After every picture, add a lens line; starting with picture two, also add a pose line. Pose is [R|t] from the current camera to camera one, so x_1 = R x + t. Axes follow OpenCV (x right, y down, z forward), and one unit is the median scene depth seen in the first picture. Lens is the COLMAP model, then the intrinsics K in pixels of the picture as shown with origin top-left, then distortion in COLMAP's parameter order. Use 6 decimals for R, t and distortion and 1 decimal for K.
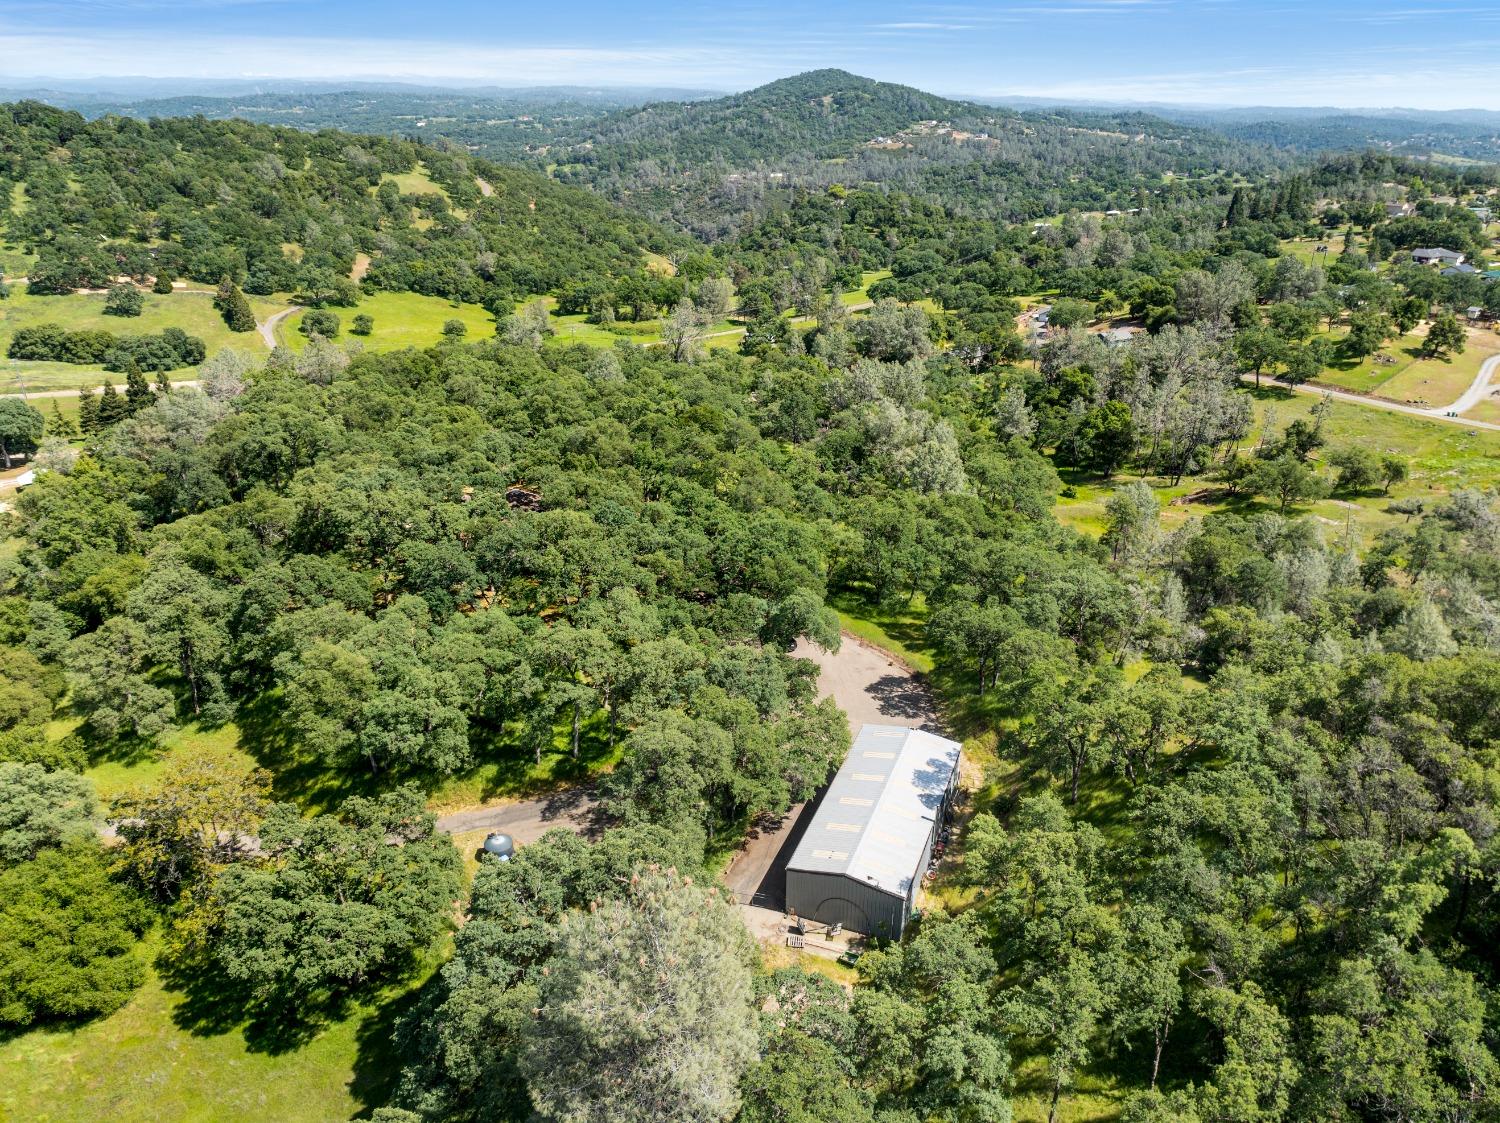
lens RADIAL K [[1055.0, 0, 741.8], [0, 1055.0, 556.3], [0, 0, 1]] dist [-0.039507, 0.013477]
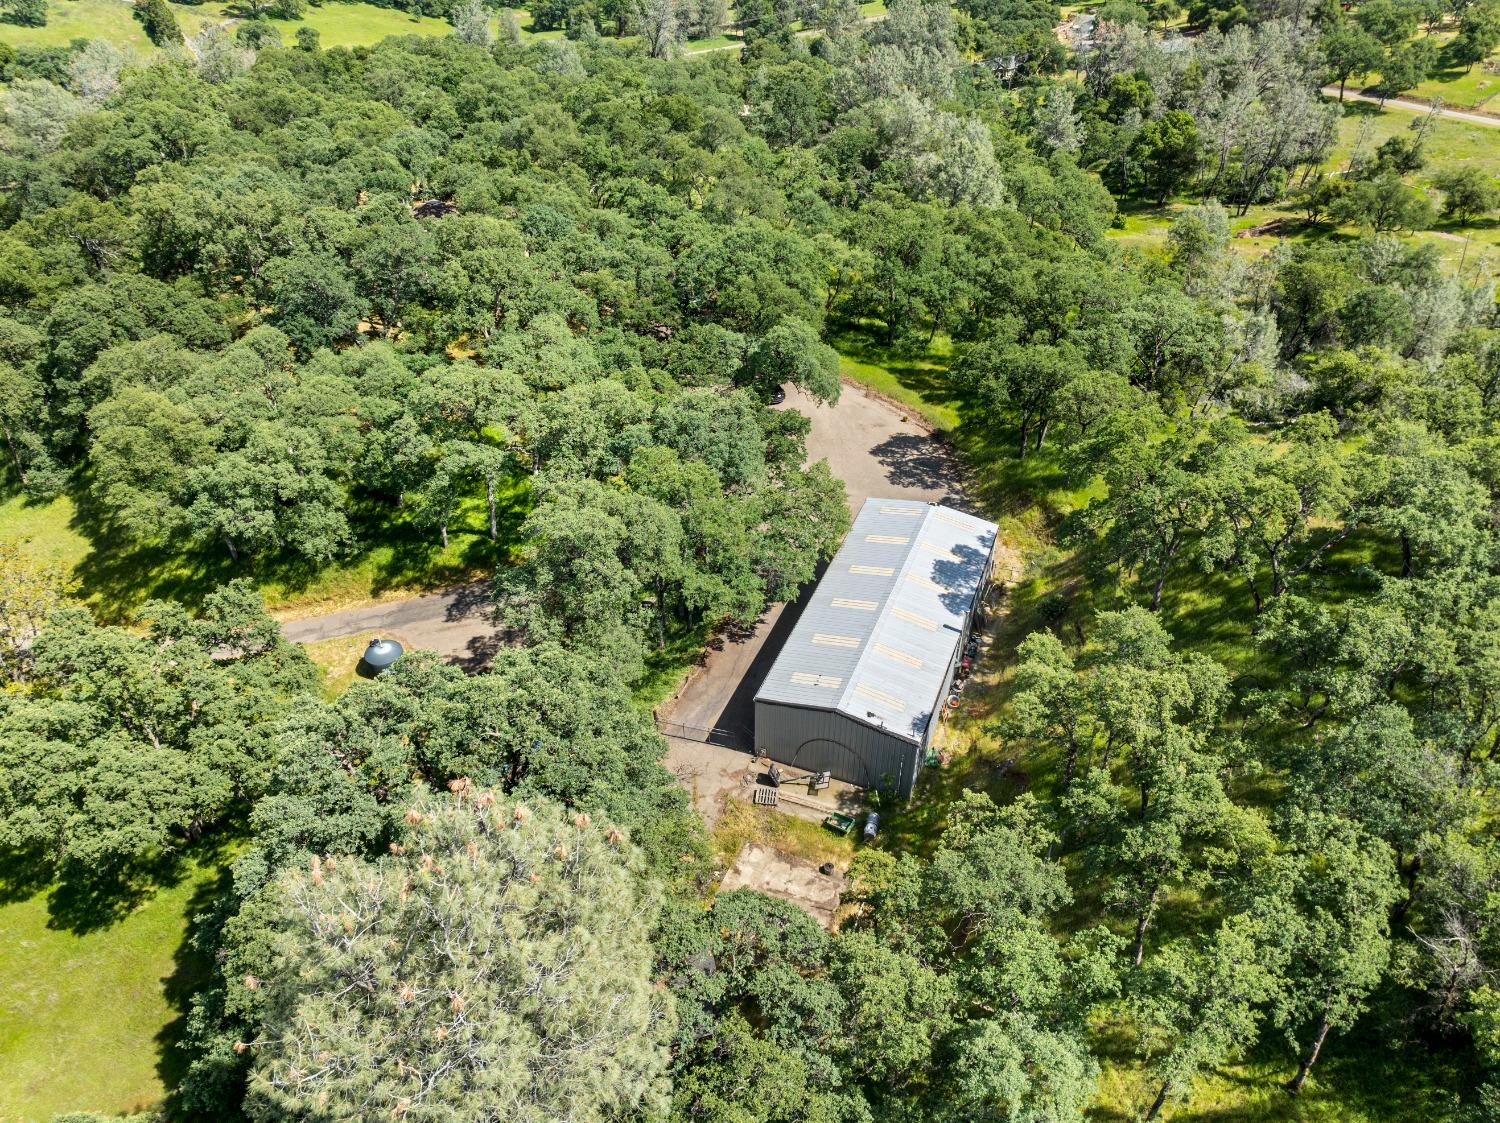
lens RADIAL K [[1055.0, 0, 741.8], [0, 1055.0, 556.3], [0, 0, 1]] dist [-0.039507, 0.013477]
pose [[0.999987, 0.002009, -0.004695, 0.026306], [-0.000920, 0.975194, 0.221351, 0.030271], [0.005023, -0.221344, 0.975183, 0.228744]]
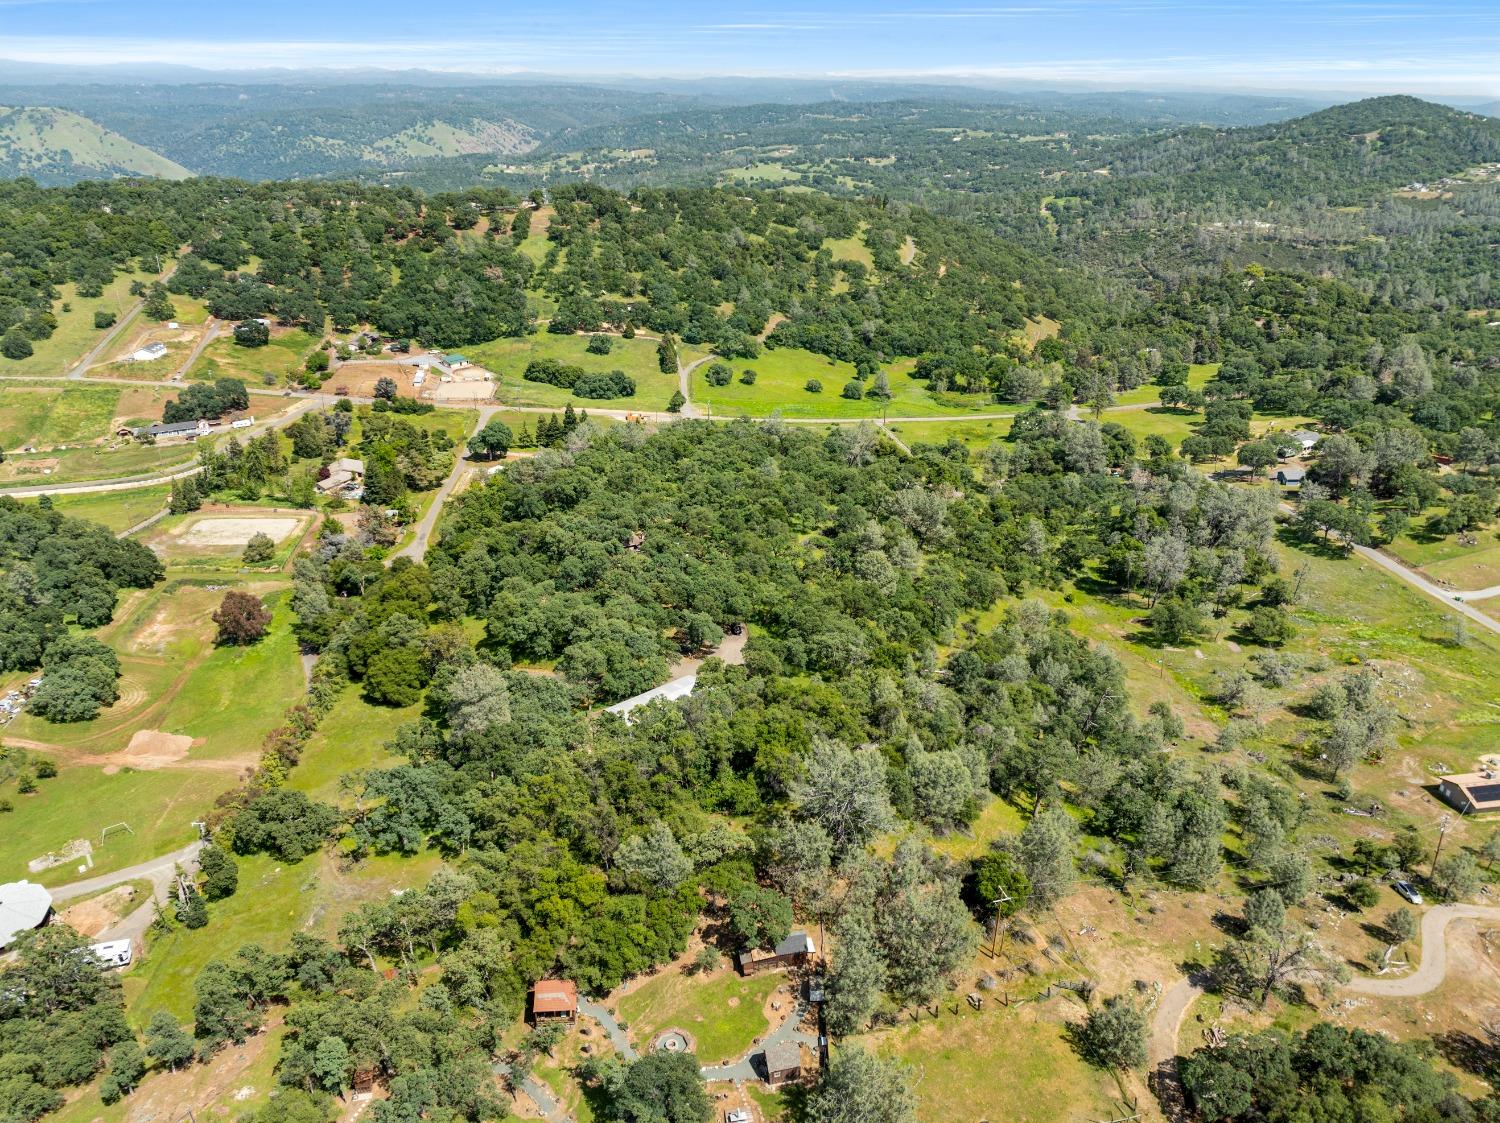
lens RADIAL K [[1055.0, 0, 741.8], [0, 1055.0, 556.3], [0, 0, 1]] dist [-0.039507, 0.013477]
pose [[0.885099, 0.184252, -0.427377, 1.002451], [-0.184441, 0.981972, 0.041374, -0.181363], [0.427295, 0.042206, 0.903126, -0.893973]]
